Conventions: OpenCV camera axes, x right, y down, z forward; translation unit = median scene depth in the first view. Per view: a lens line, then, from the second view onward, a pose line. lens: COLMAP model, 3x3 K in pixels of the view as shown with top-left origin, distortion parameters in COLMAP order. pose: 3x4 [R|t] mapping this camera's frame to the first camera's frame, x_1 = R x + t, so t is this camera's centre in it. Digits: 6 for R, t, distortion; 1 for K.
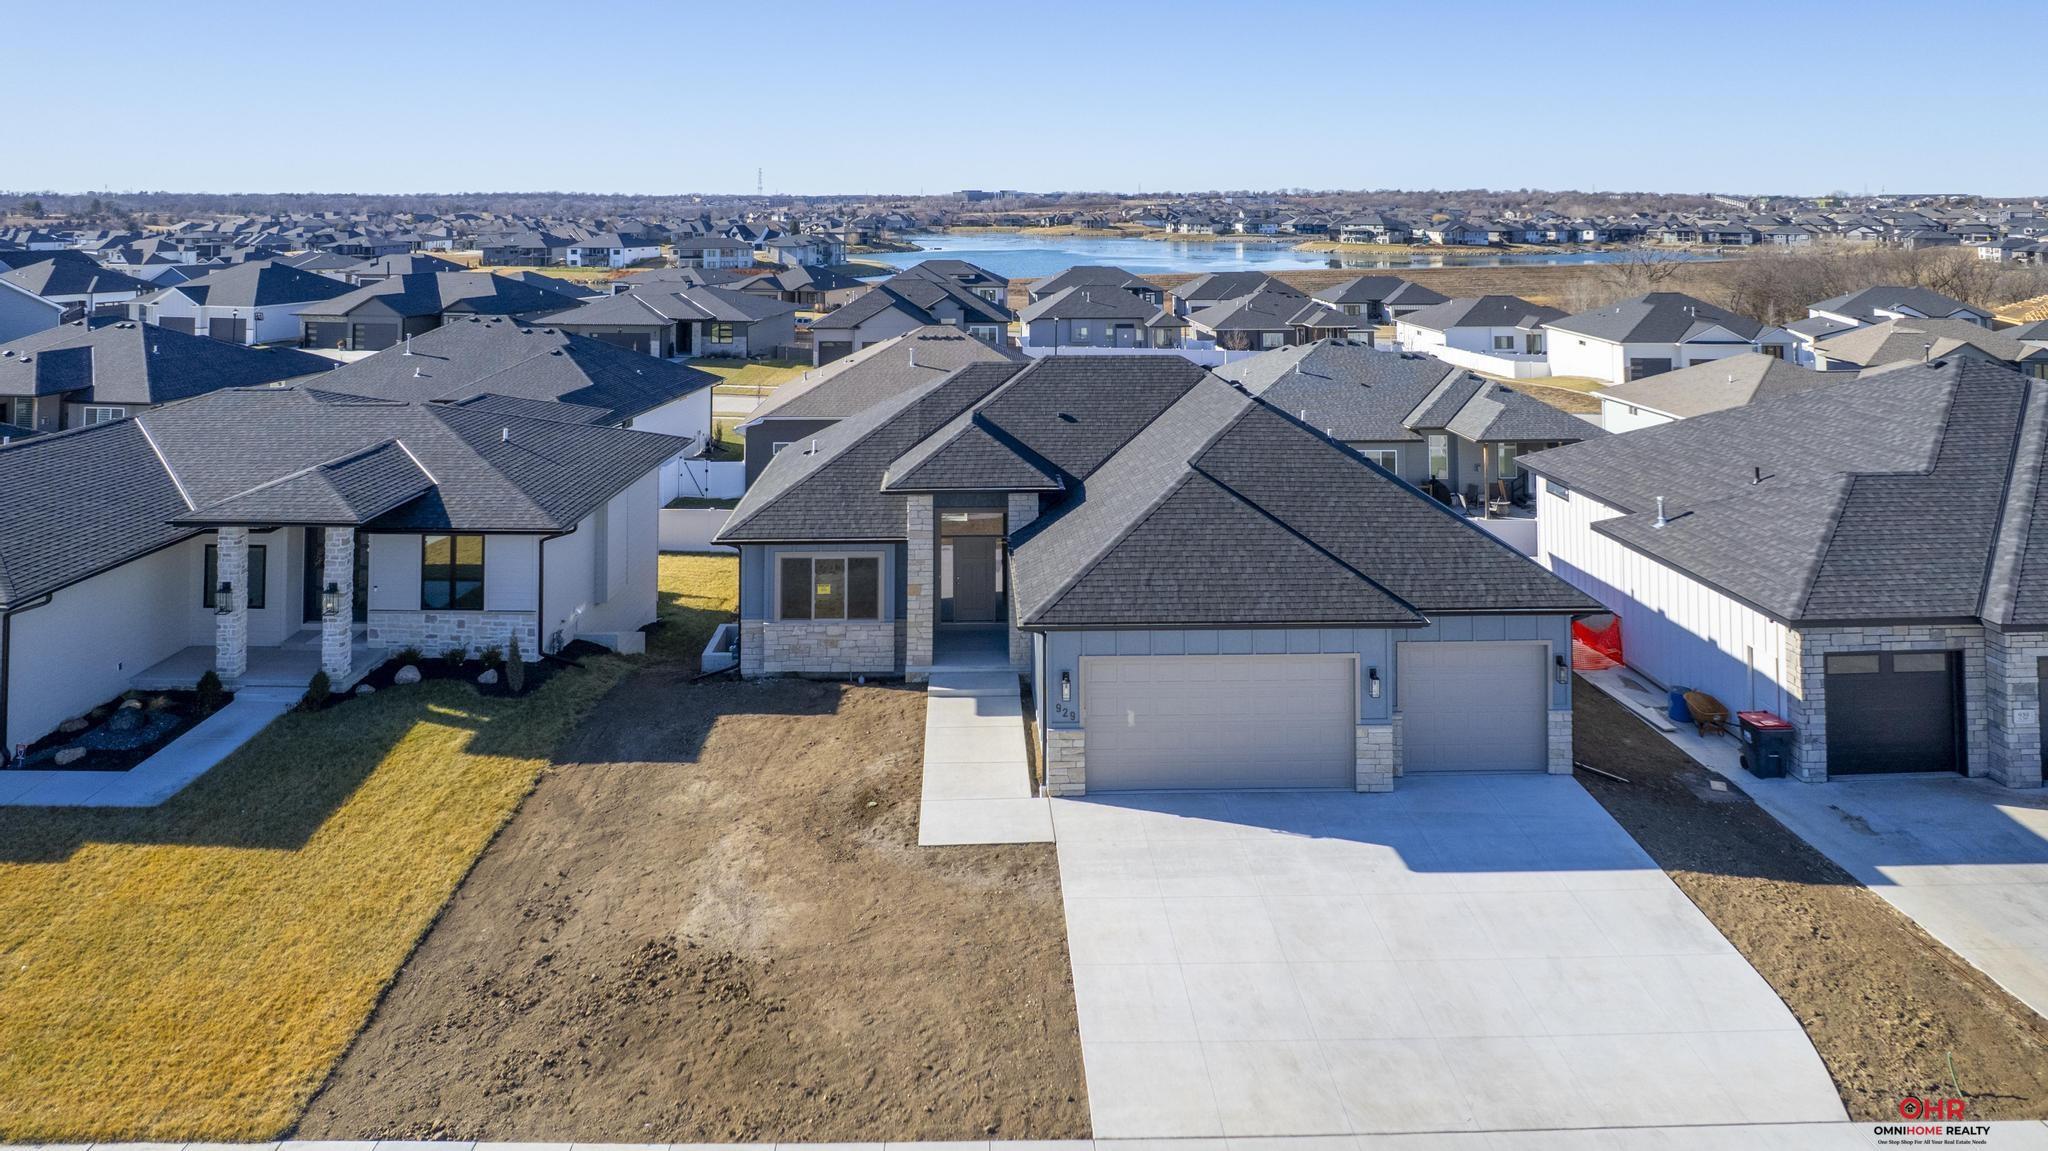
lens RADIAL K [[1391.9, 0, 995.8], [0, 1391.9, 226.2], [0, 0, 1]] dist [-0.023036, -0.001586]
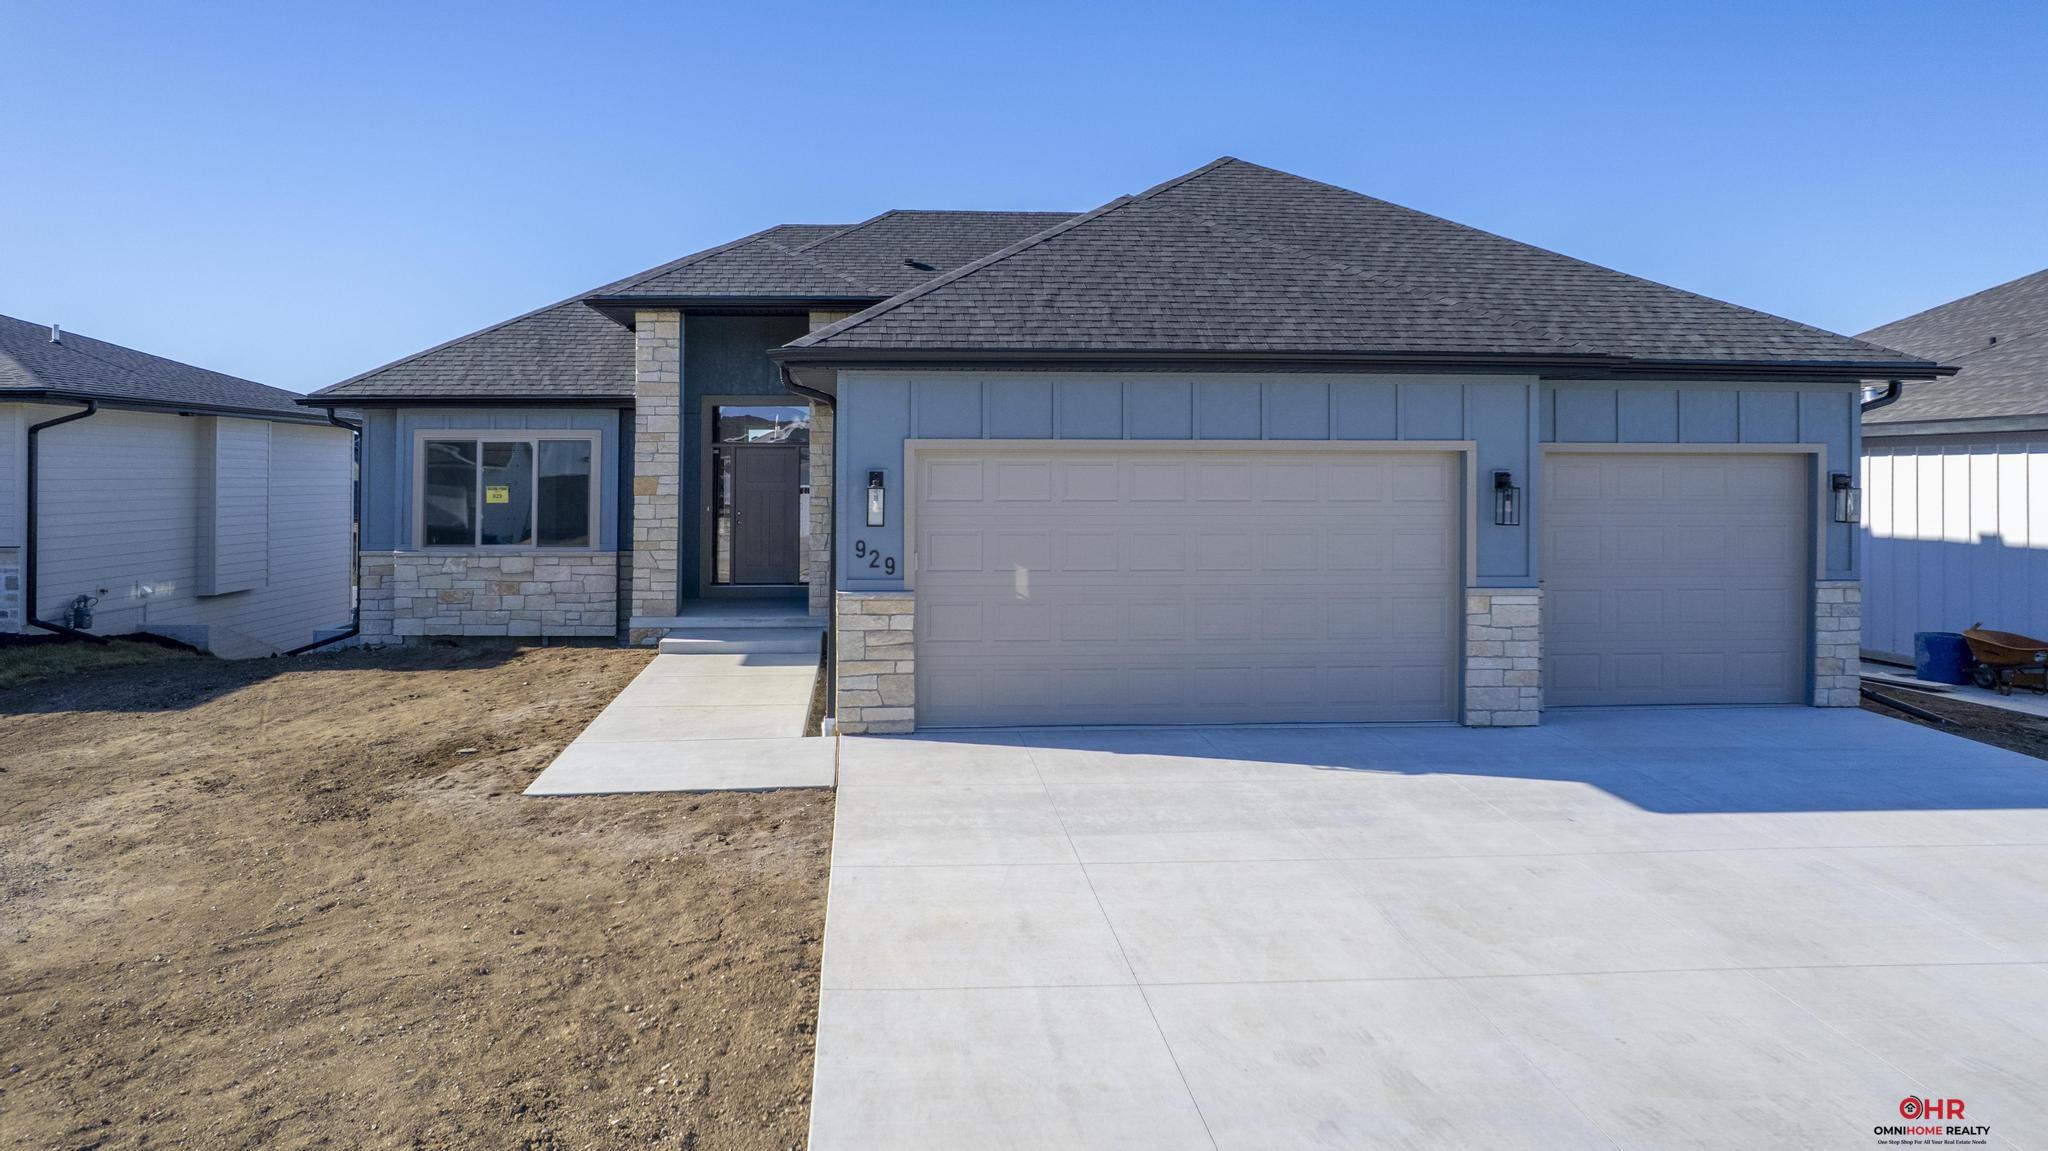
lens RADIAL K [[1358.9, 0, 939.6], [0, 1358.9, 455.8], [0, 0, 1]] dist [-0.038449, 0.001193]
pose [[0.999524, -0.000217, 0.030839, 0.047995], [0.000978, 0.999695, -0.024671, 0.268035], [-0.030824, 0.024690, 0.999220, 0.433890]]
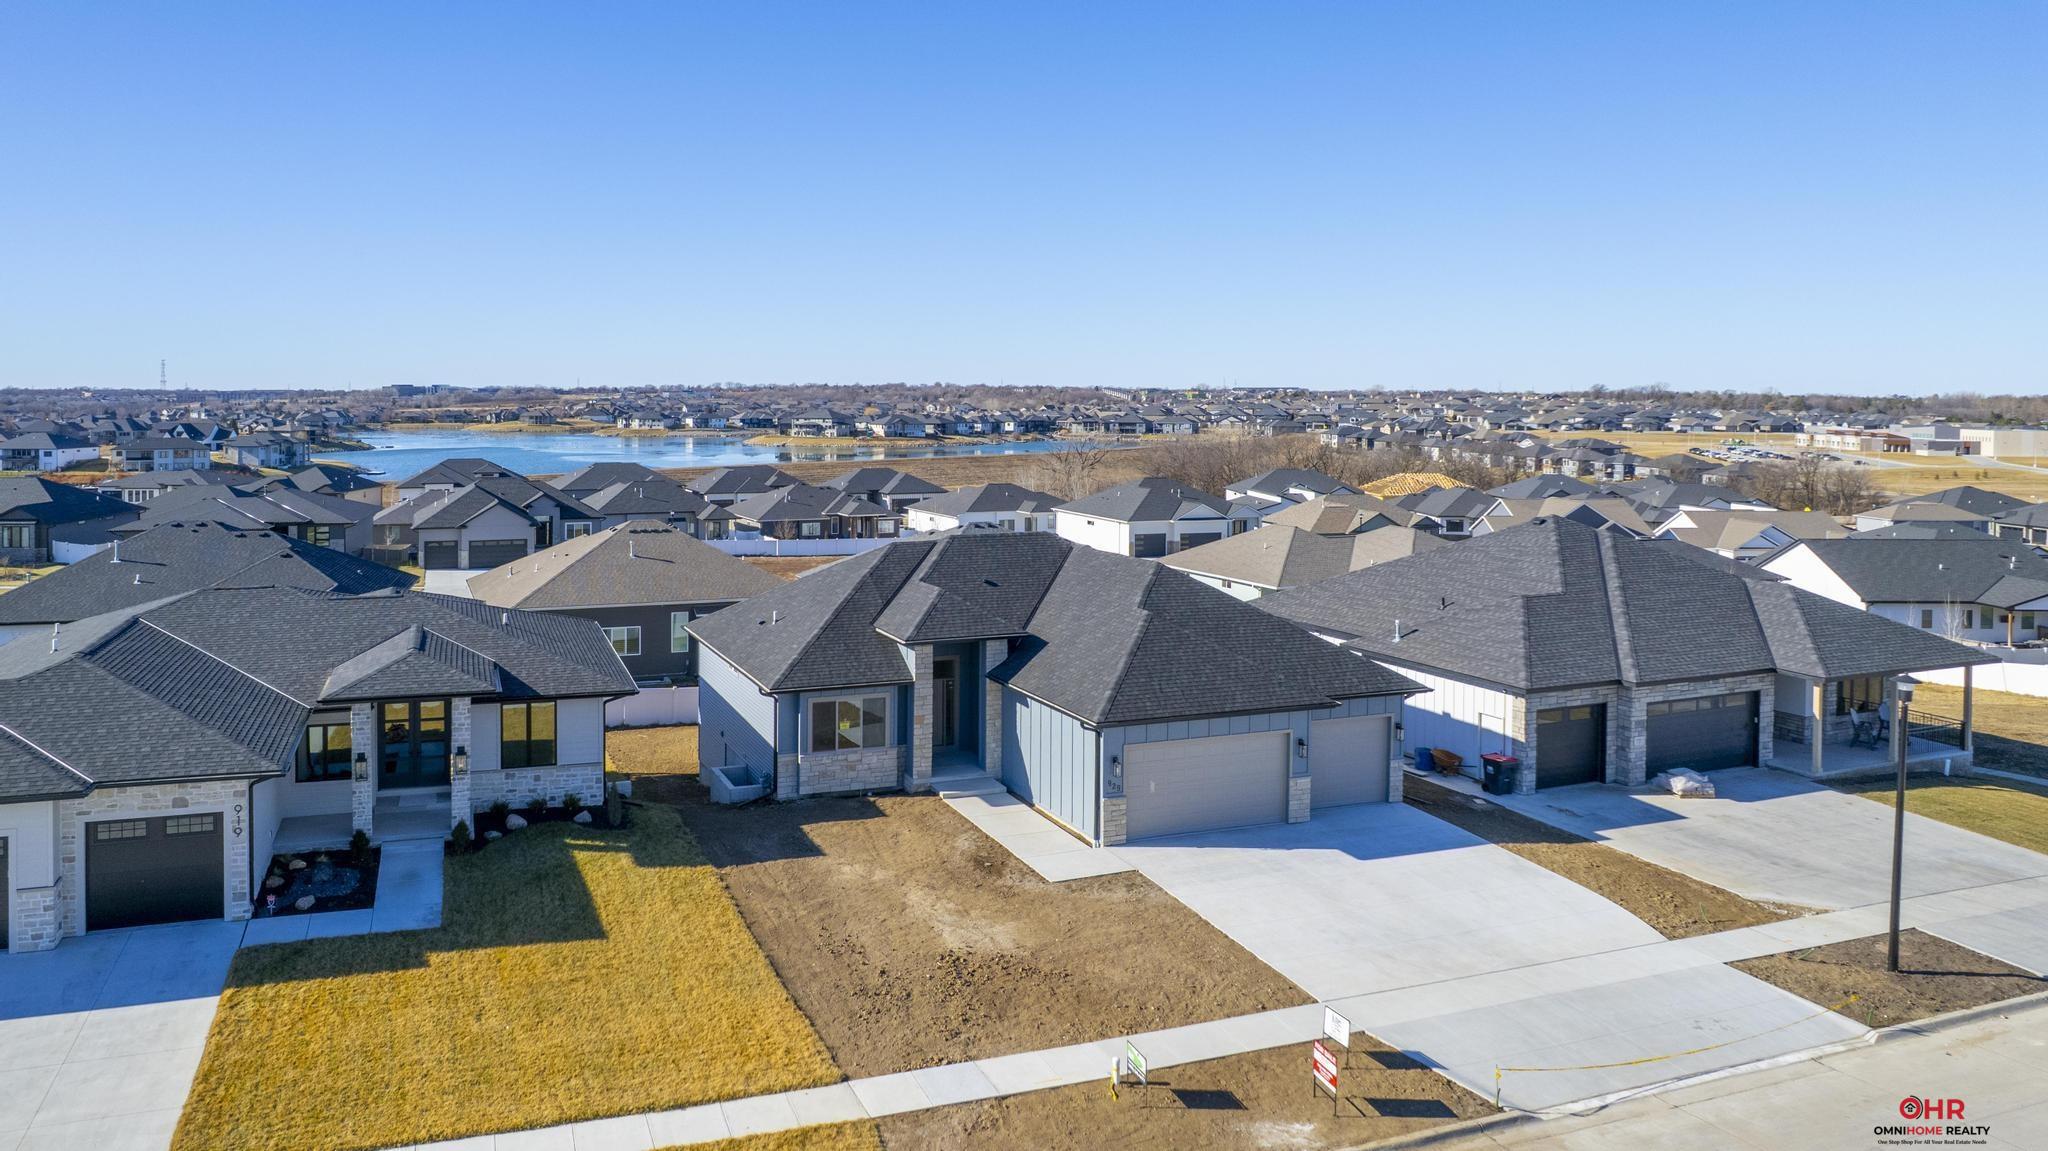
lens RADIAL K [[1372.1, 0, 833.4], [0, 1372.1, 434.9], [0, 0, 1]] dist [-0.048602, -0.003356]
pose [[0.960411, -0.010217, 0.278401, -0.495749], [0.007406, 0.999910, 0.011148, -0.018862], [-0.278490, -0.008645, 0.960400, -0.201766]]
